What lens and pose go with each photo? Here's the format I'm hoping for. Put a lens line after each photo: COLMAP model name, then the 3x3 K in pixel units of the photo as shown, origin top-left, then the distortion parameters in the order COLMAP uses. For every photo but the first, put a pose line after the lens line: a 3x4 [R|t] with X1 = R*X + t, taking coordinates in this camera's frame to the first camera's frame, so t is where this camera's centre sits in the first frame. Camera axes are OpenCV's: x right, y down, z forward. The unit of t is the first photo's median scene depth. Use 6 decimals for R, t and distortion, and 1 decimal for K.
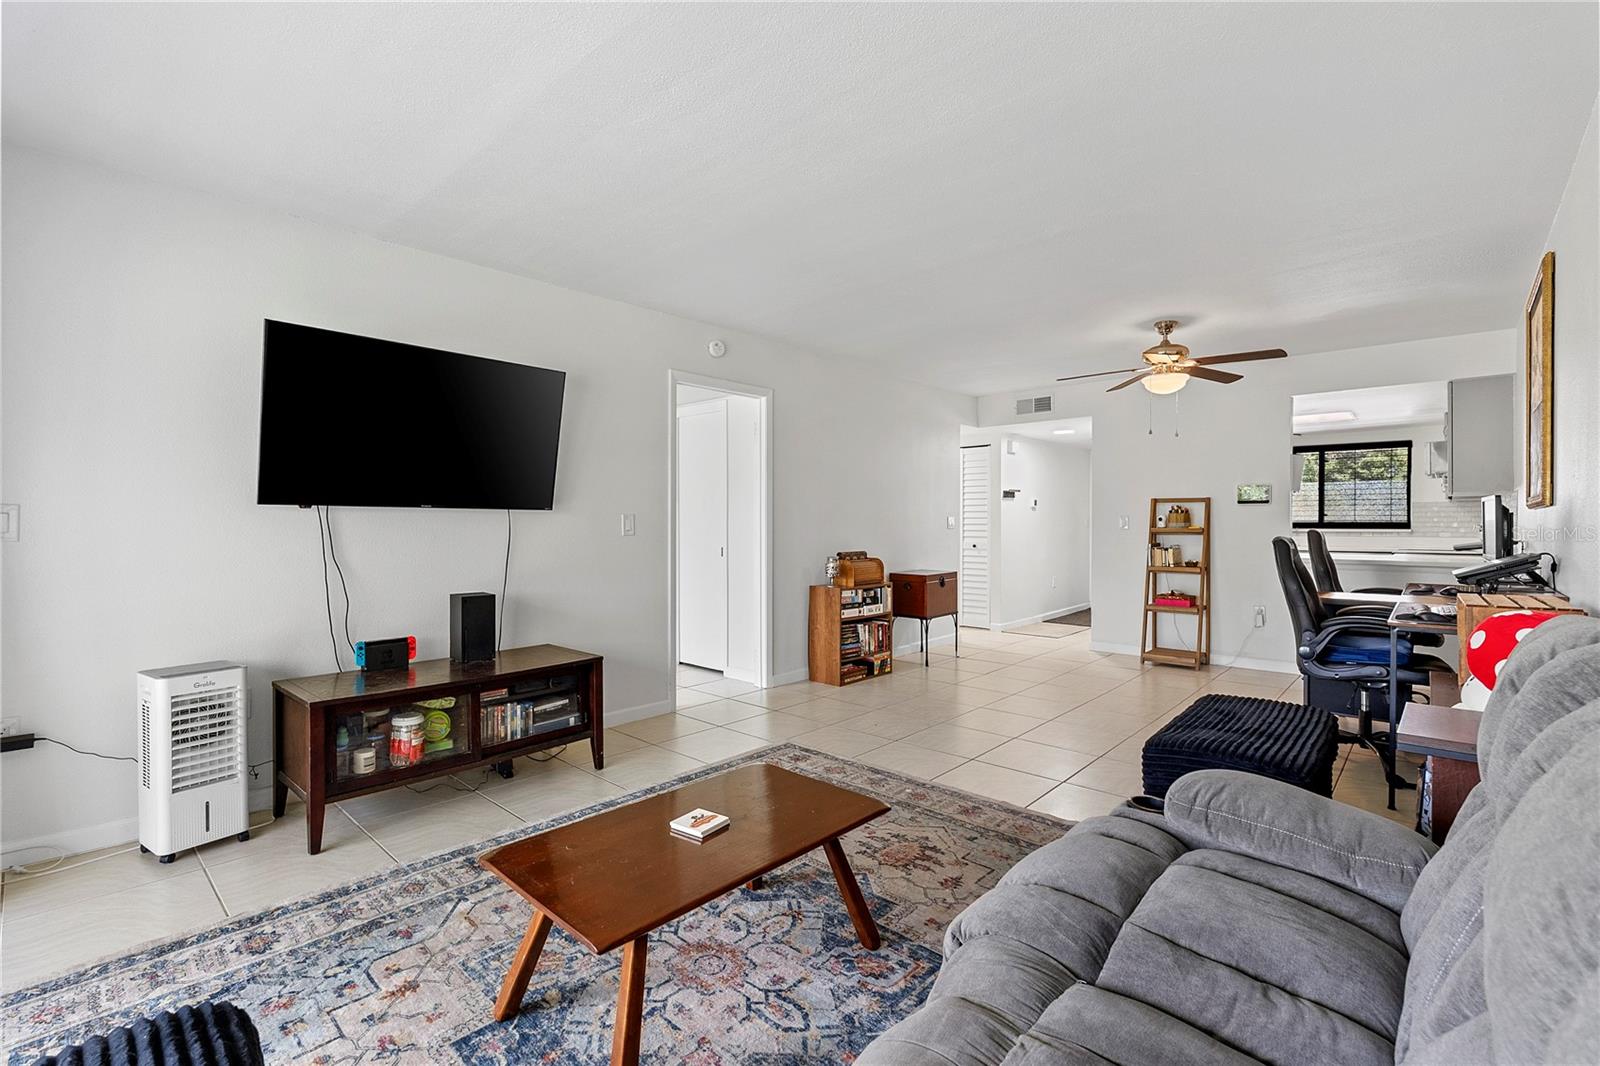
lens RADIAL K [[709.2, 0, 803.4], [0, 709.2, 526.5], [0, 0, 1]] dist [-0.007373, 0.001018]
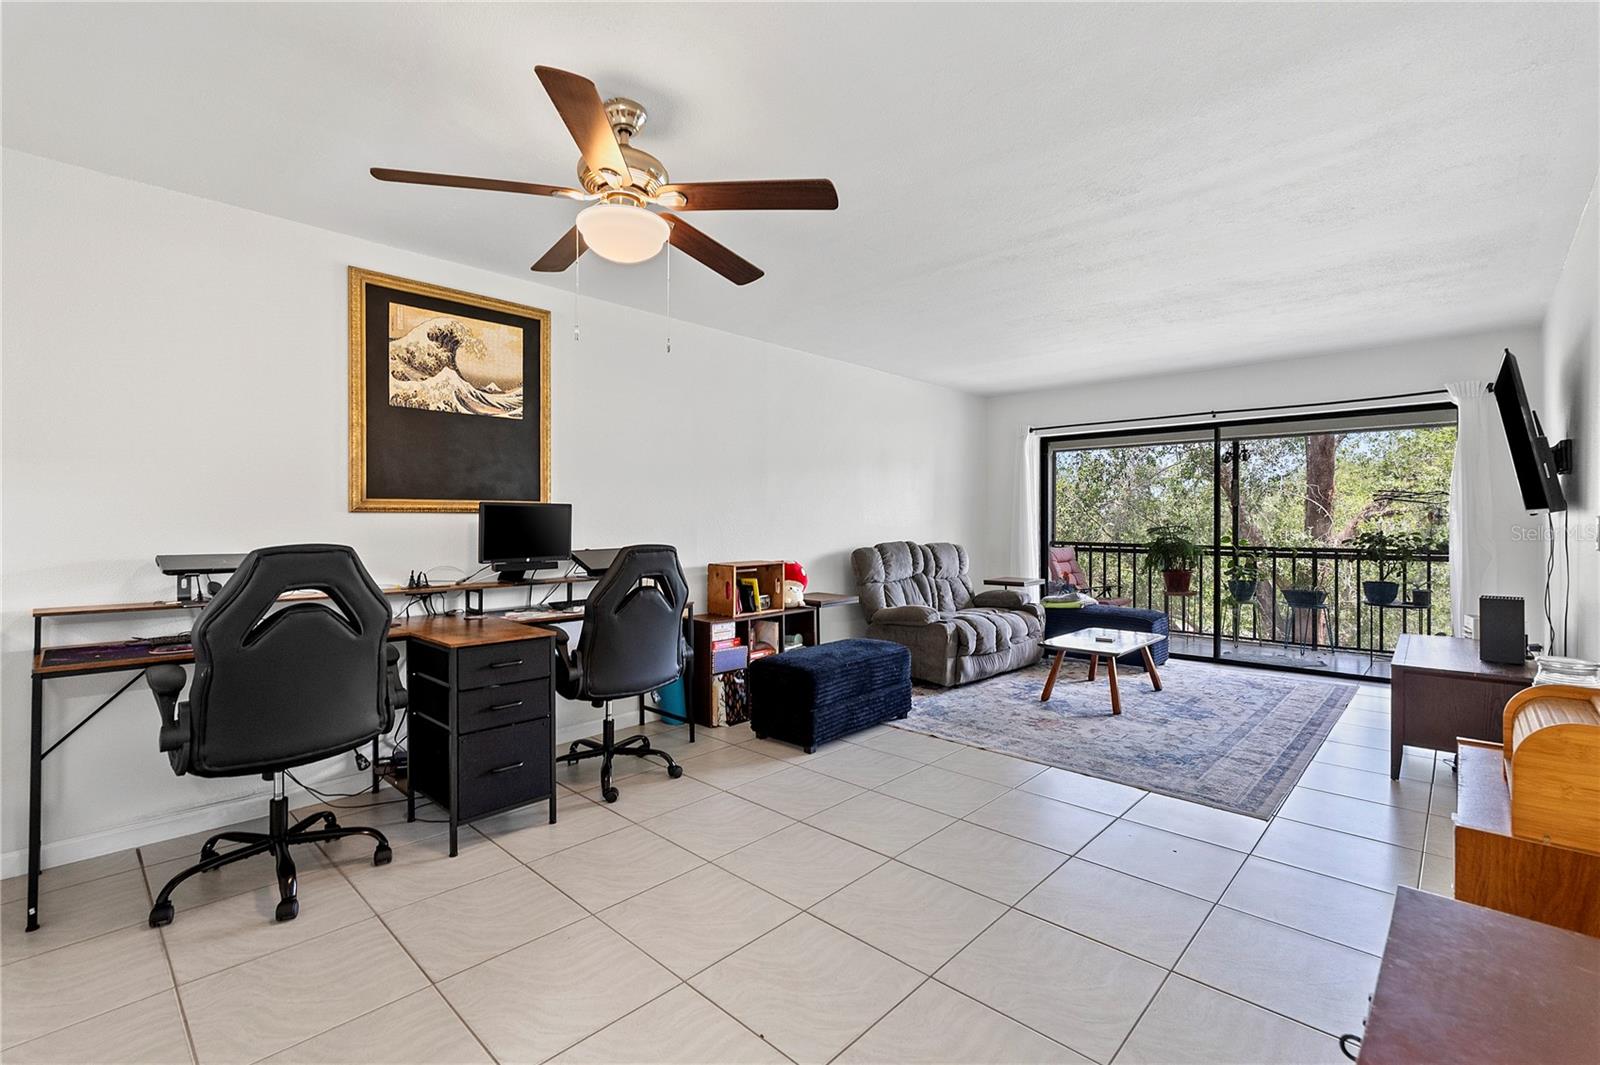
lens RADIAL K [[709.2, 0, 805.0], [0, 709.2, 520.0], [0, 0, 1]] dist [-0.007373, 0.001018]
pose [[-0.999973, -0.000724, 0.007367, 0.302073], [-0.000687, 0.999987, 0.005107, -0.011643], [-0.007371, 0.005101, -0.999960, 1.150910]]
